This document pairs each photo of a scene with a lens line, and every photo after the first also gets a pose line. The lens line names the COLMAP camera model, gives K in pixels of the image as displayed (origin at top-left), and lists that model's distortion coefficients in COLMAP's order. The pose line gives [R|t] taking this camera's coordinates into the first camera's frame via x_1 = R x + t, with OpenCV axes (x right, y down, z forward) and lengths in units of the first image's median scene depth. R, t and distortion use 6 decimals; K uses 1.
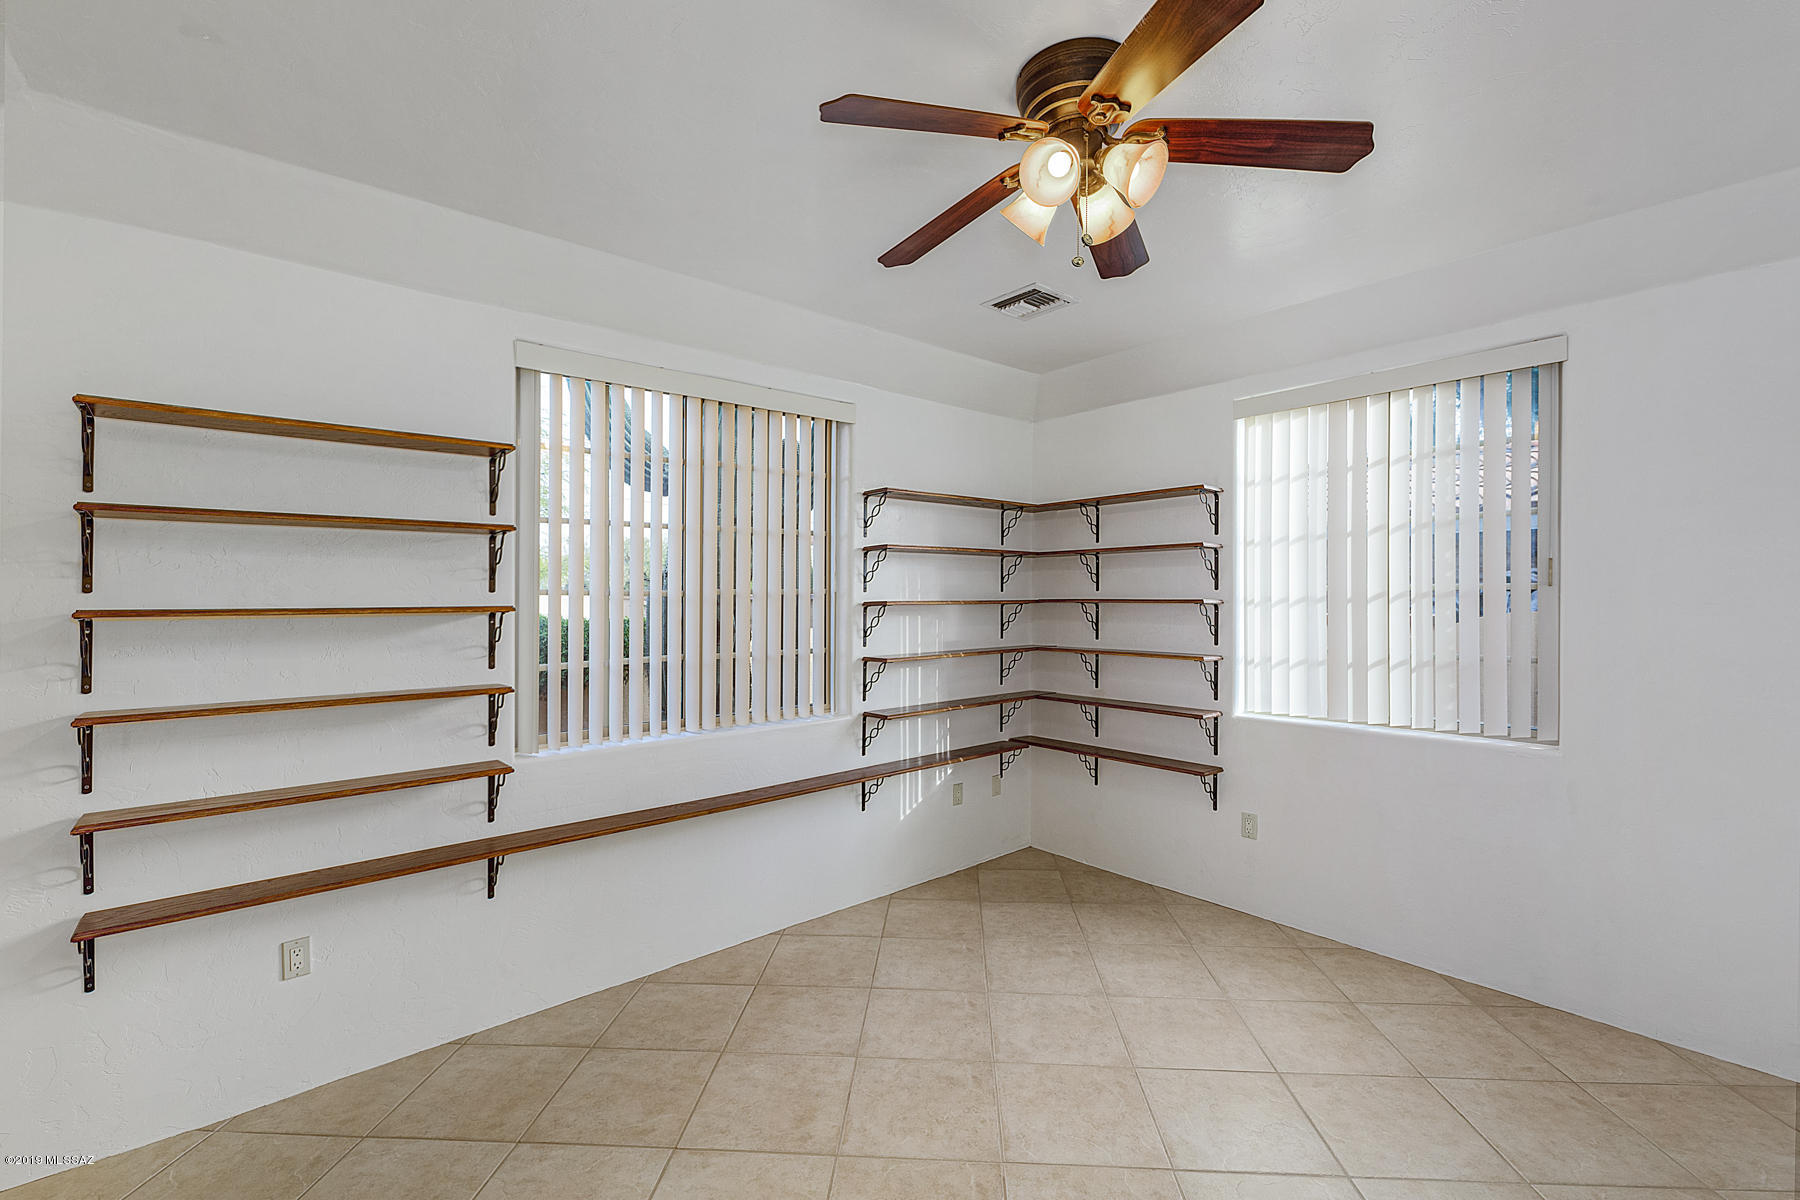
lens RADIAL K [[772.6, 0, 895.6], [0, 772.6, 608.9], [0, 0, 1]] dist [0.007458, 0.000047]
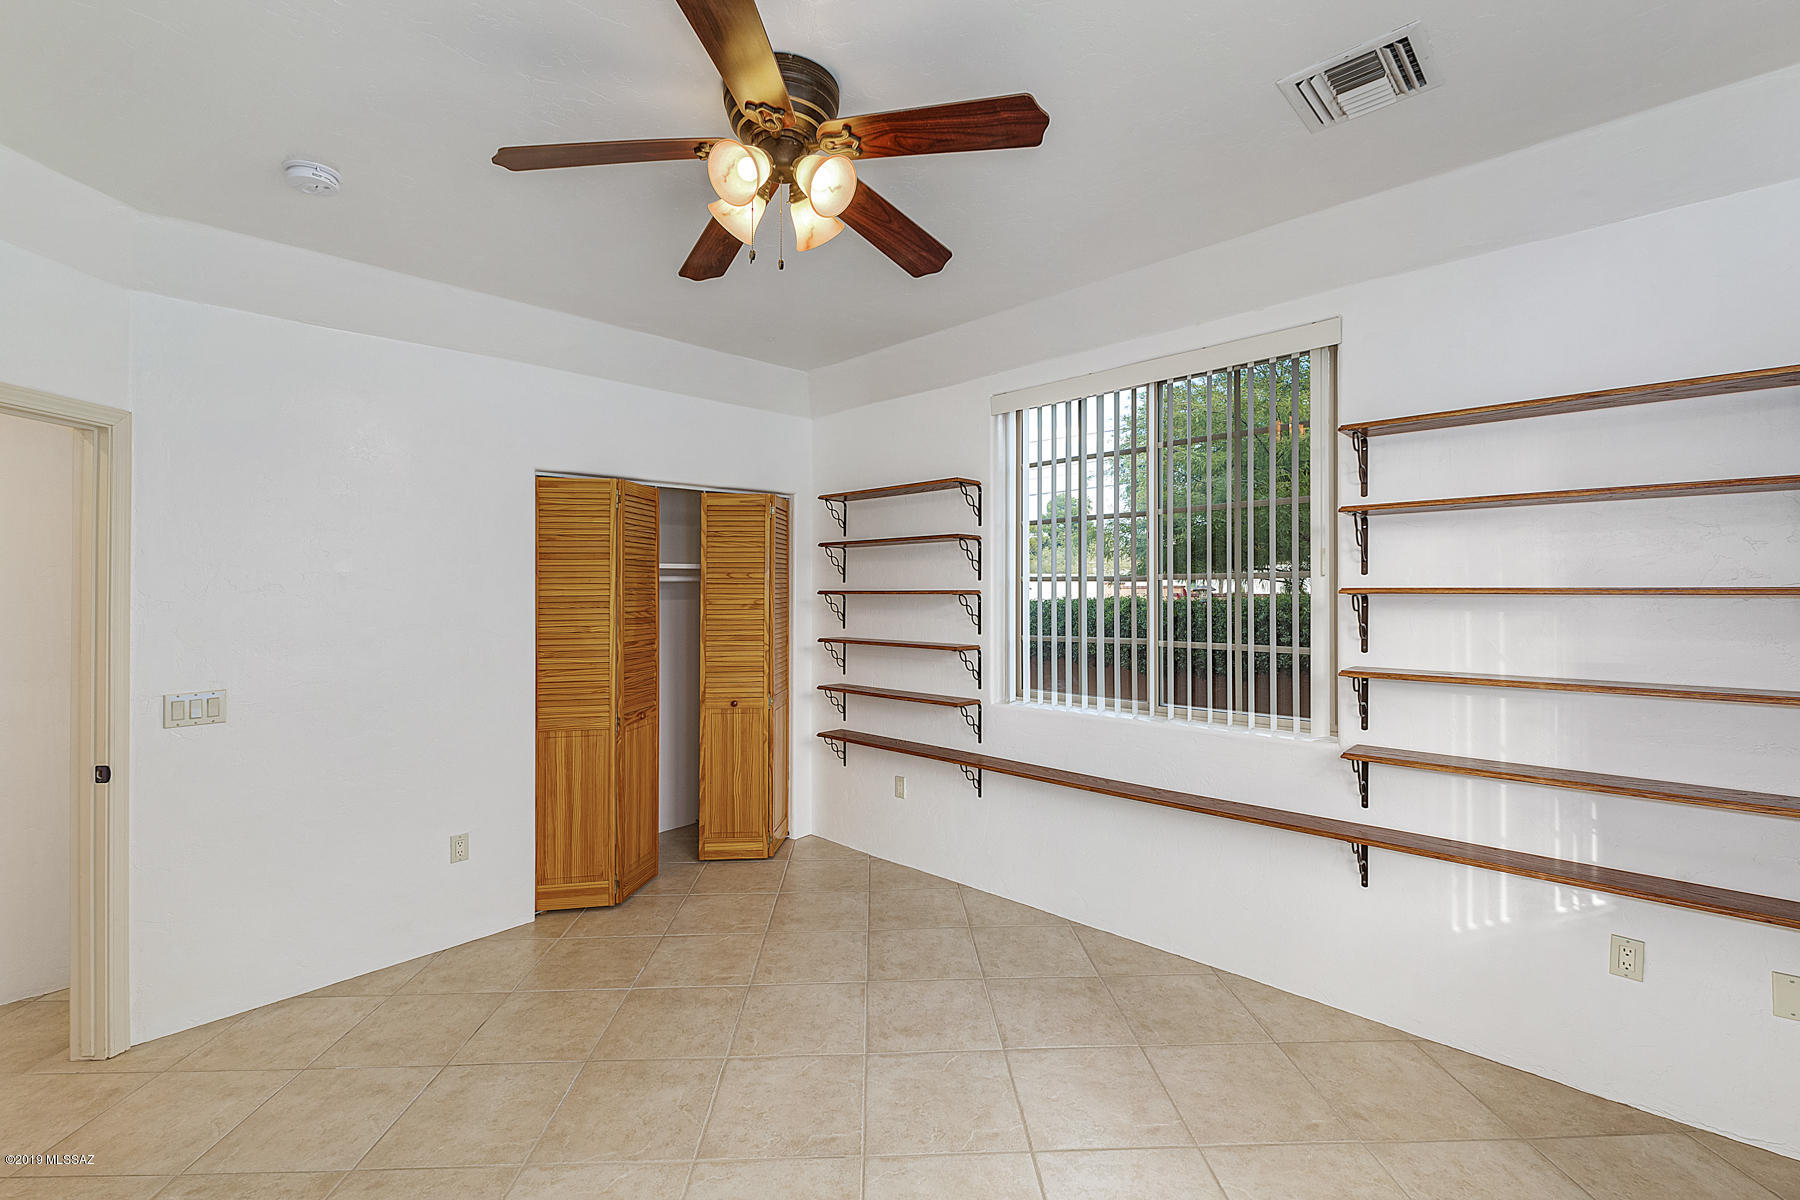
lens RADIAL K [[758.1, 0, 898.6], [0, 758.1, 575.6], [0, 0, 1]] dist [-0.001042, 0.000072]
pose [[0.104947, -0.009121, -0.994436, 0.683545], [-0.006052, 0.999934, -0.009810, -0.013104], [0.994459, 0.007048, 0.104885, 0.574767]]
